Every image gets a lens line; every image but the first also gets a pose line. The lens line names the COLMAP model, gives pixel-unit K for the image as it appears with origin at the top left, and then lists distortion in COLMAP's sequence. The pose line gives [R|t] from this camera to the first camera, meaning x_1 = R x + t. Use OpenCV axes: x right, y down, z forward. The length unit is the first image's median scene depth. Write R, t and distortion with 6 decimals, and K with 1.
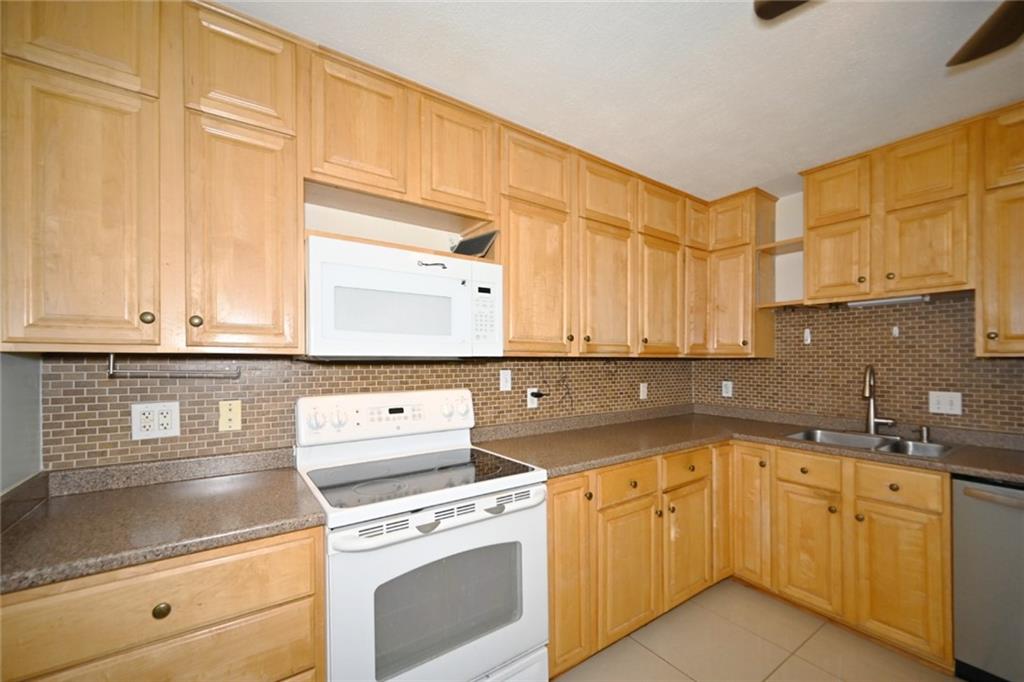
lens RADIAL K [[413.2, 0, 518.9], [0, 413.2, 358.5], [0, 0, 1]] dist [0.008006, -0.000381]
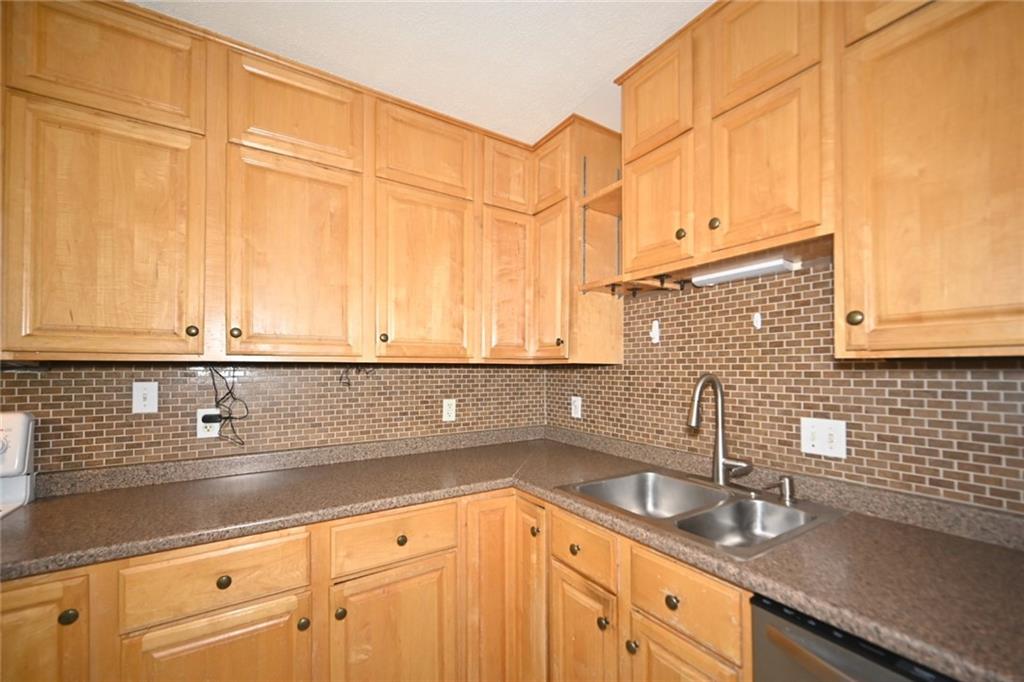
lens RADIAL K [[413.2, 0, 520.1], [0, 413.2, 365.2], [0, 0, 1]] dist [0.008006, -0.000381]
pose [[0.998466, -0.001700, -0.055338, 0.613919], [0.001371, 0.999981, -0.005975, 0.005949], [0.055347, 0.005890, 0.998450, 0.375644]]
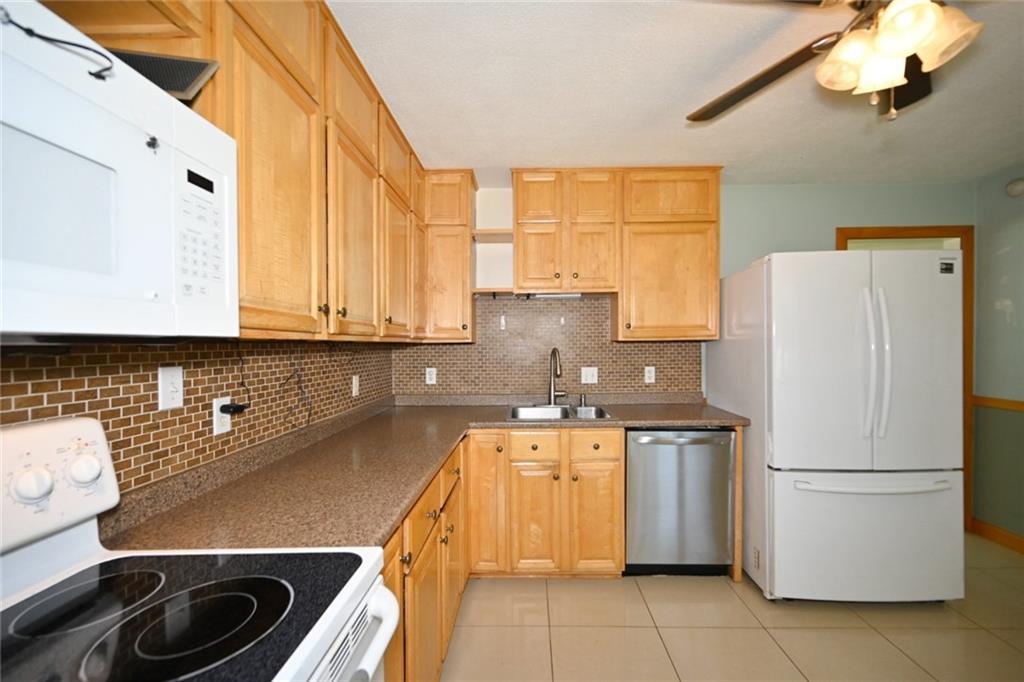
lens RADIAL K [[413.2, 0, 517.6], [0, 413.2, 345.7], [0, 0, 1]] dist [0.008006, -0.000381]
pose [[0.599172, -0.007513, 0.800585, -0.183350], [0.007831, 0.999963, 0.003523, 0.004254], [-0.800582, 0.004158, 0.599209, 0.380434]]
